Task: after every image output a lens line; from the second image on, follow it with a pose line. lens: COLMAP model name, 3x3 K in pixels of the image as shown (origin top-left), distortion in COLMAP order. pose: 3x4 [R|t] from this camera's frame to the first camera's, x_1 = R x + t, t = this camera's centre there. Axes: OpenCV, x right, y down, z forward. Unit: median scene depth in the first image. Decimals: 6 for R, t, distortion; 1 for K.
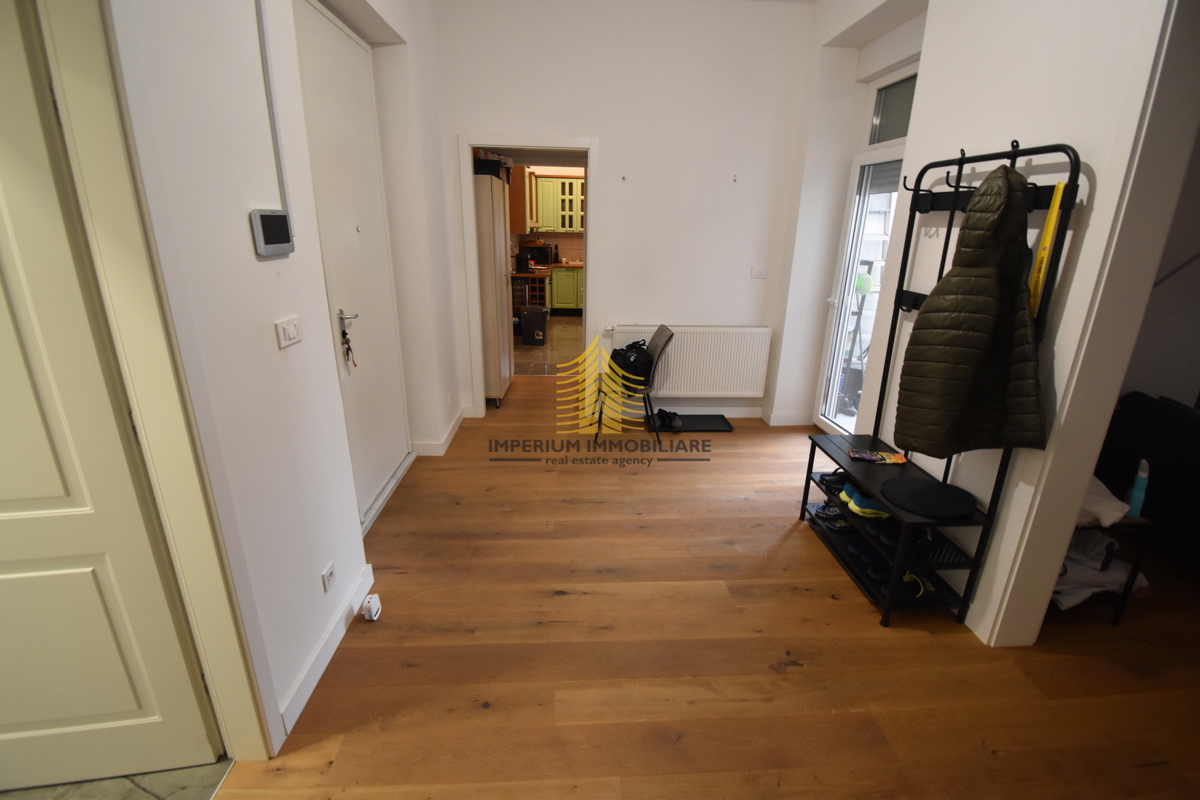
lens RADIAL K [[540.2, 0, 599.1], [0, 540.2, 401.3], [0, 0, 1]] dist [-0.015643, -0.007734]
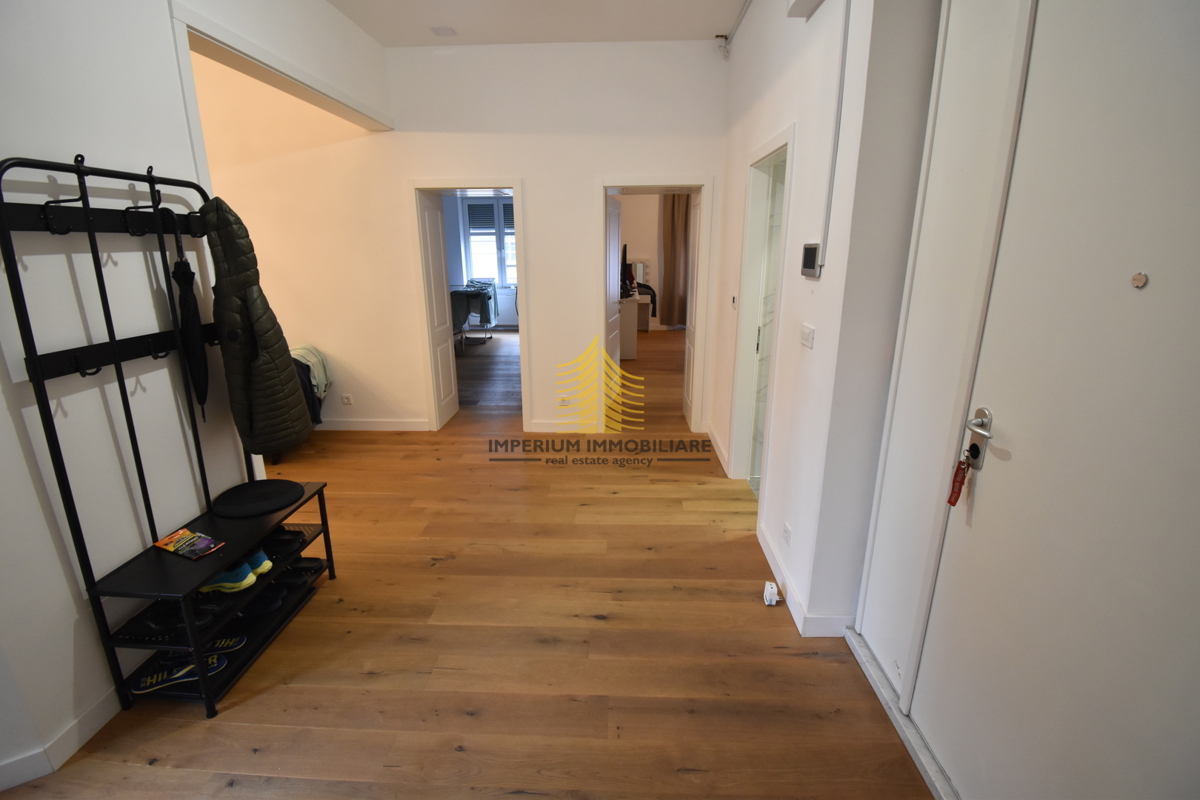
lens RADIAL K [[540.2, 0, 600.2], [0, 540.2, 401.3], [0, 0, 1]] dist [-0.015643, -0.007734]
pose [[-0.995972, -0.031310, 0.084020, -0.122944], [0.020525, 0.832563, 0.553550, -0.456985], [-0.087284, 0.553044, -0.828567, 1.391838]]
